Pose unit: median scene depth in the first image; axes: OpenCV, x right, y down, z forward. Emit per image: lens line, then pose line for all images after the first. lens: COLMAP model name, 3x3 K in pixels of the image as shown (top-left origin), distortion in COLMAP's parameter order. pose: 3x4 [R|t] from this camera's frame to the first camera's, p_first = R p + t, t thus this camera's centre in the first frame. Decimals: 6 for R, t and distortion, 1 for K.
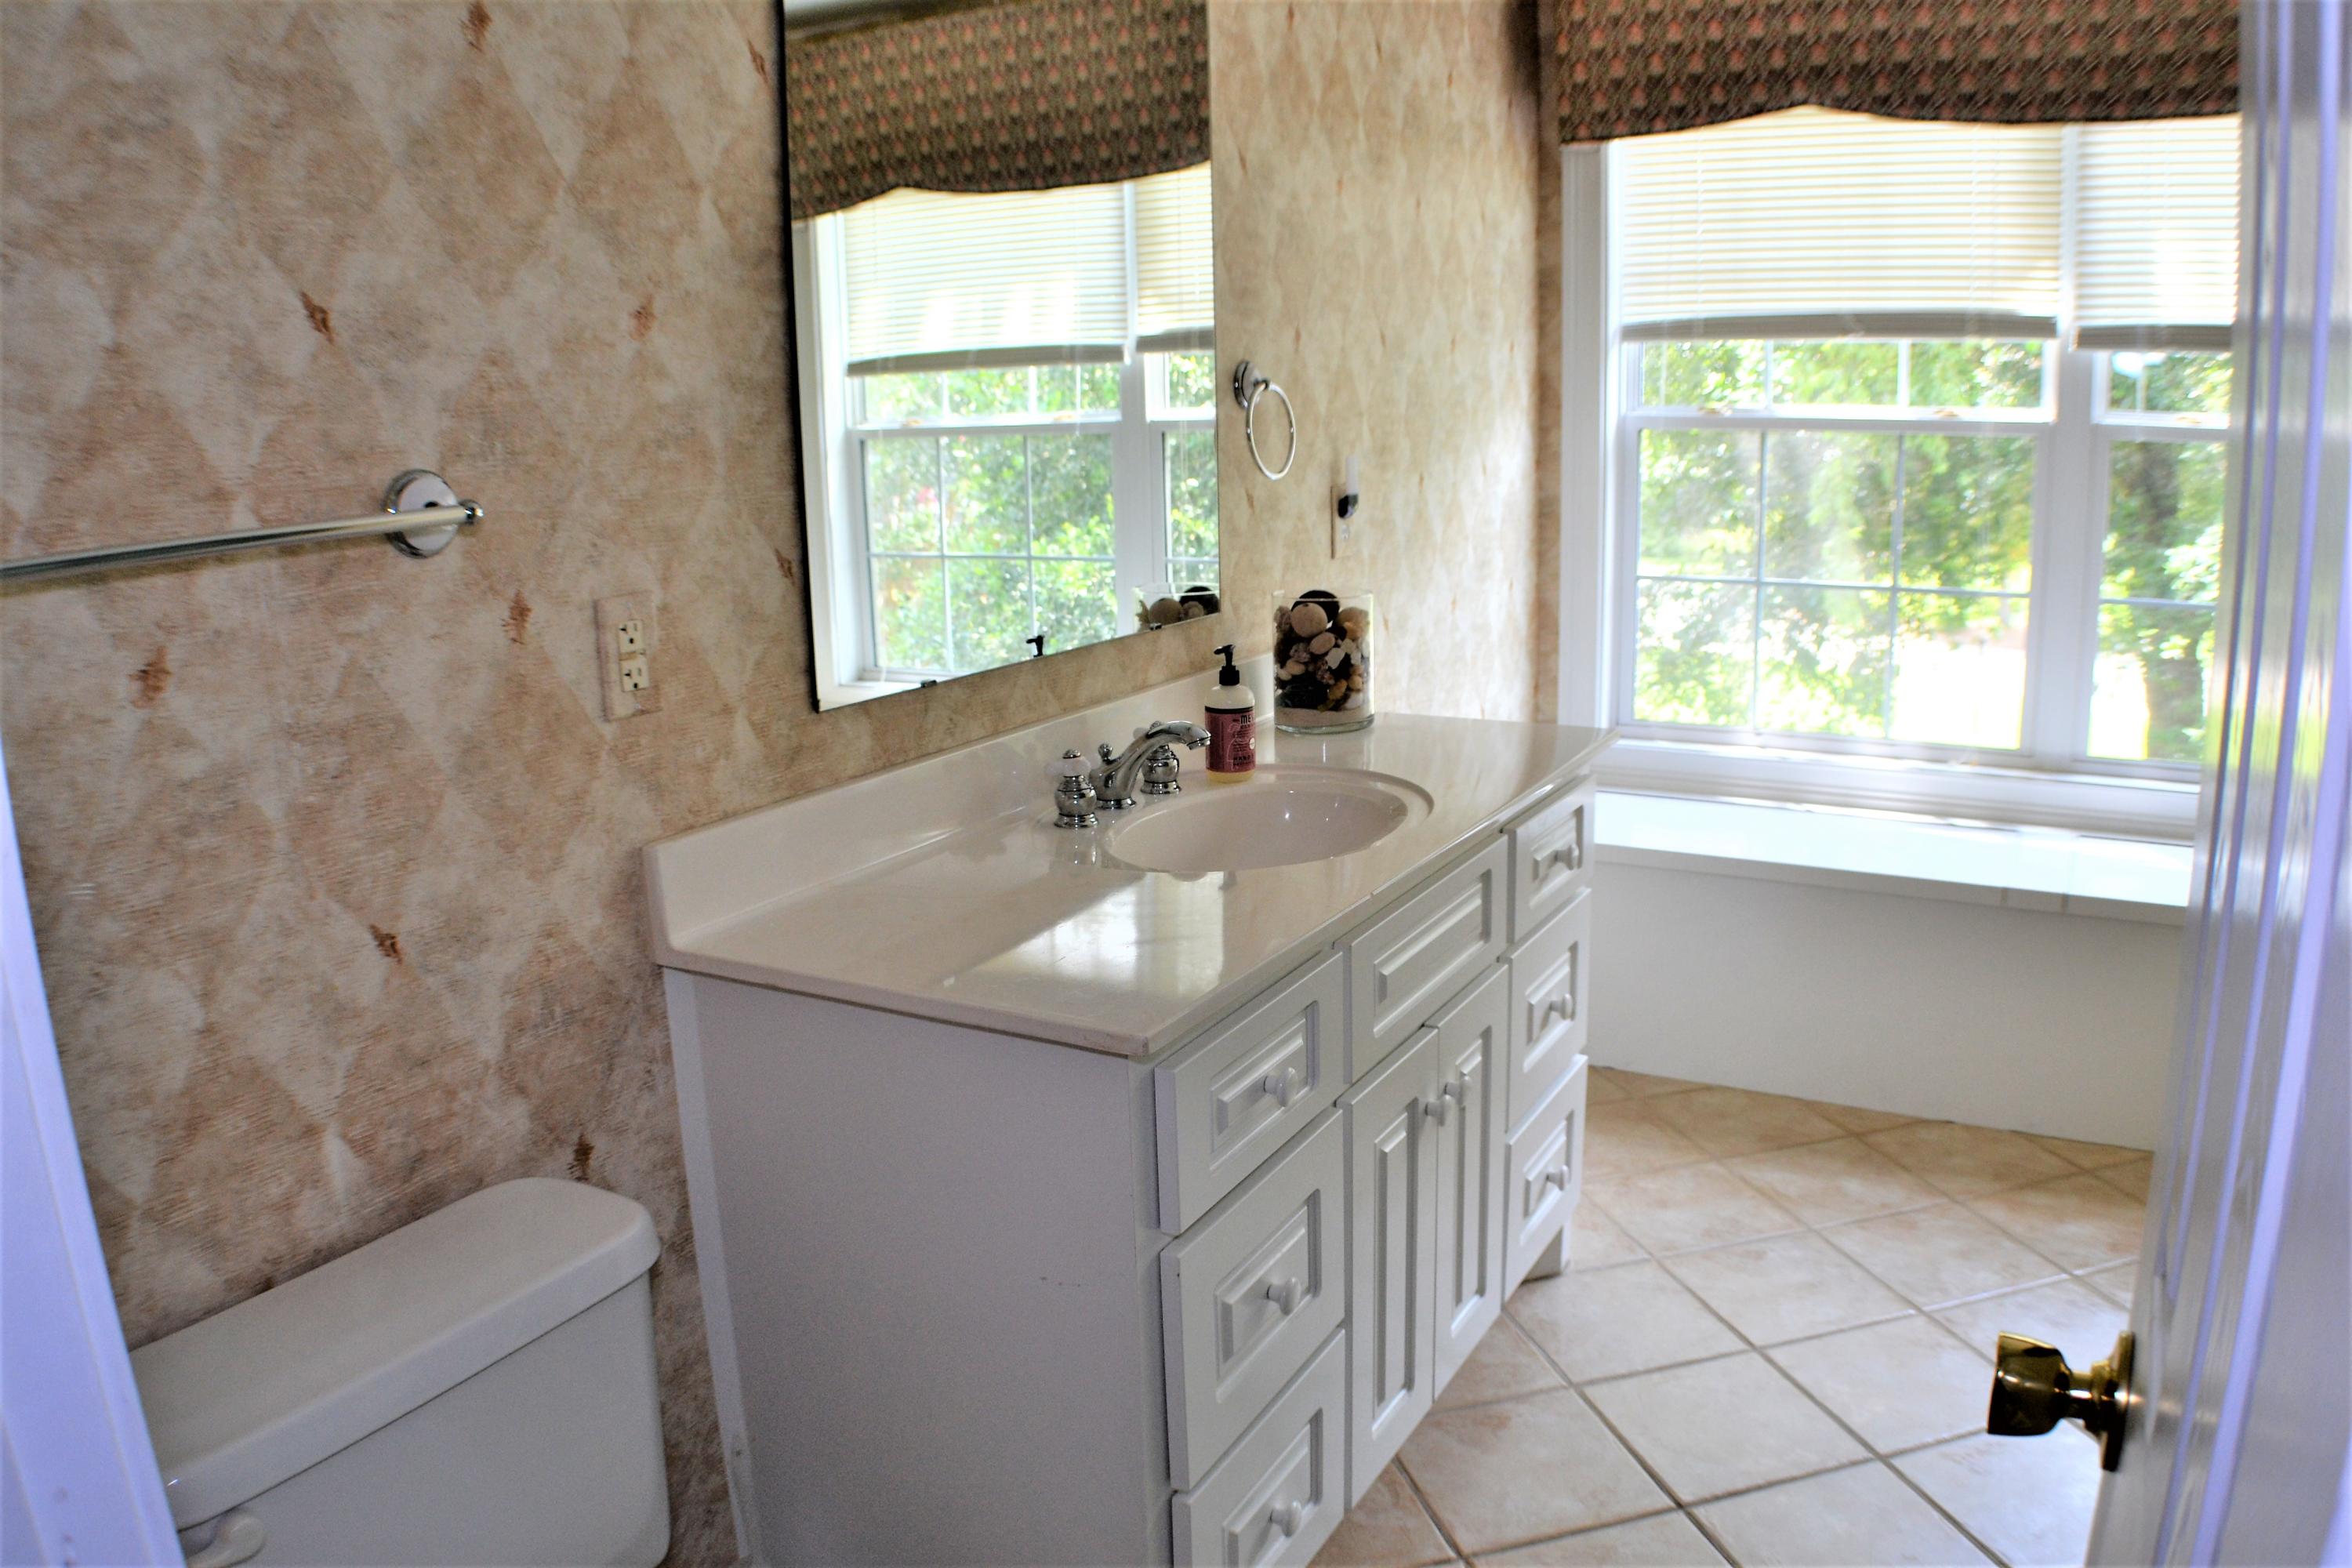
lens RADIAL K [[1678.0, 0, 1176.0], [0, 1678.0, 784.0], [0, 0, 1]] dist [-0.189718, -0.000231]
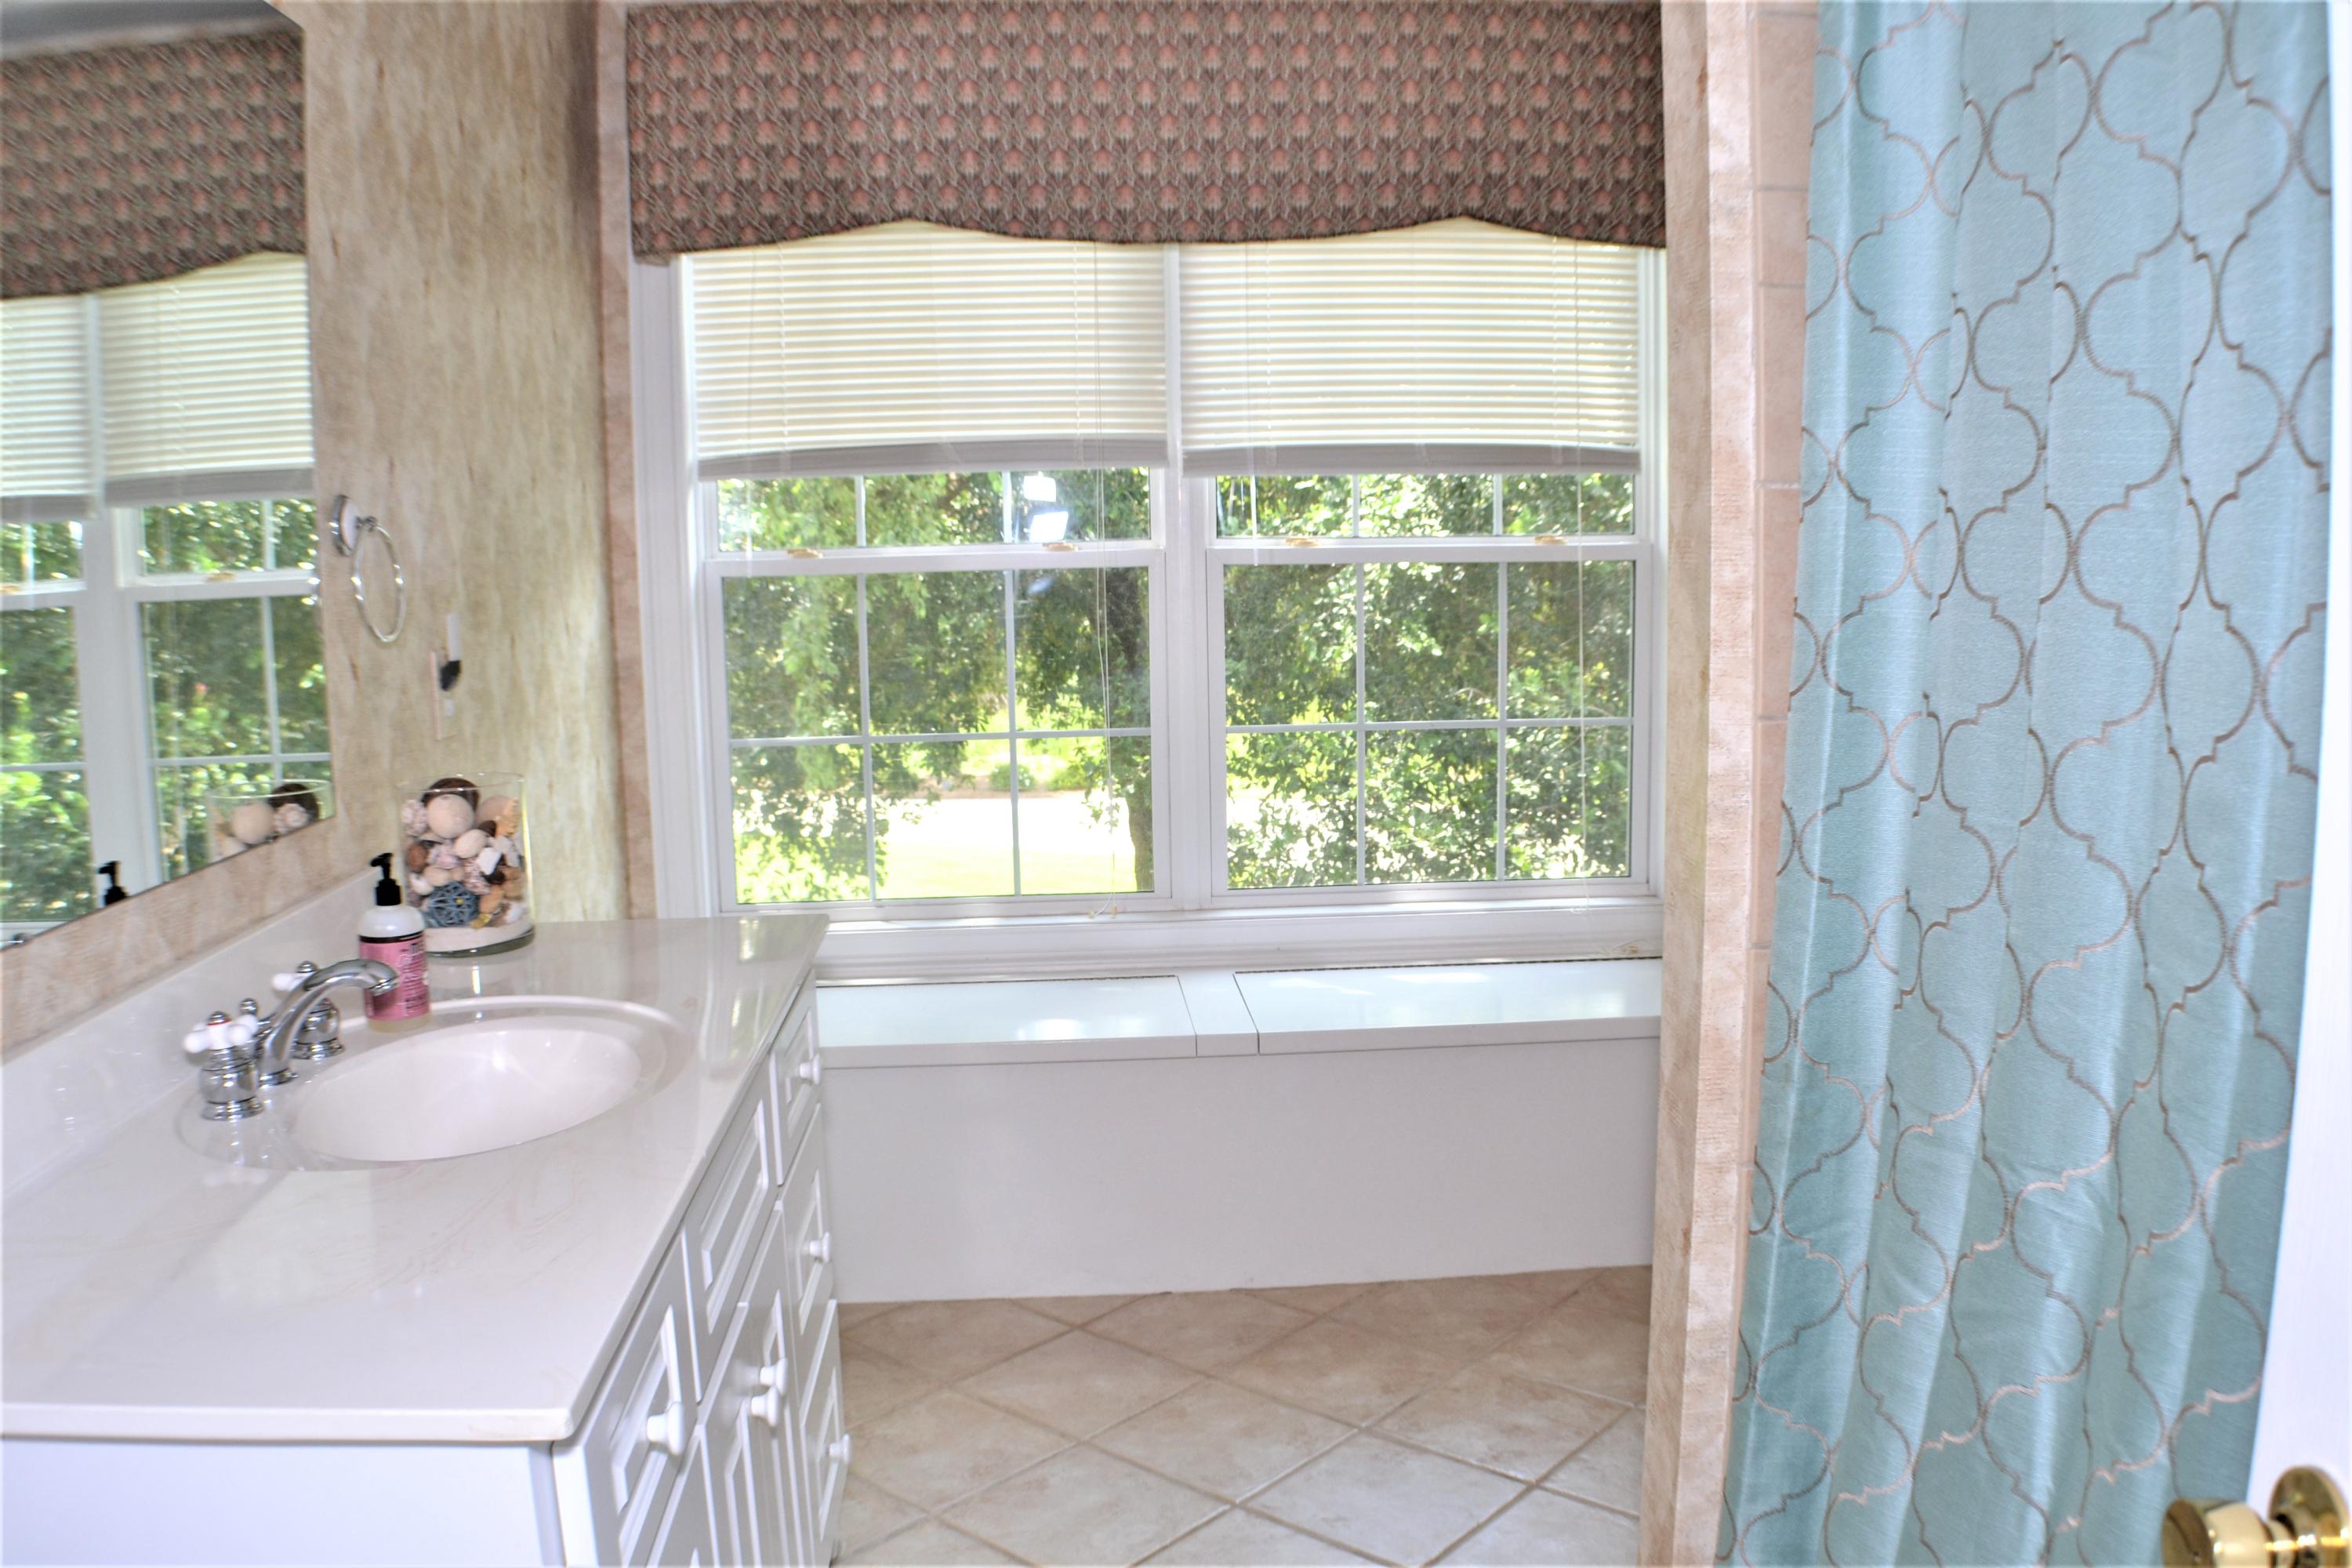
lens RADIAL K [[1818.8, 0, 1170.8], [0, 1818.8, 749.7], [0, 0, 1]] dist [-0.163535, 0.009885]
pose [[0.825198, -0.052620, 0.562387, -0.086675], [0.122296, 0.988679, -0.086939, -0.010978], [-0.551445, 0.140520, 0.822291, 0.088851]]
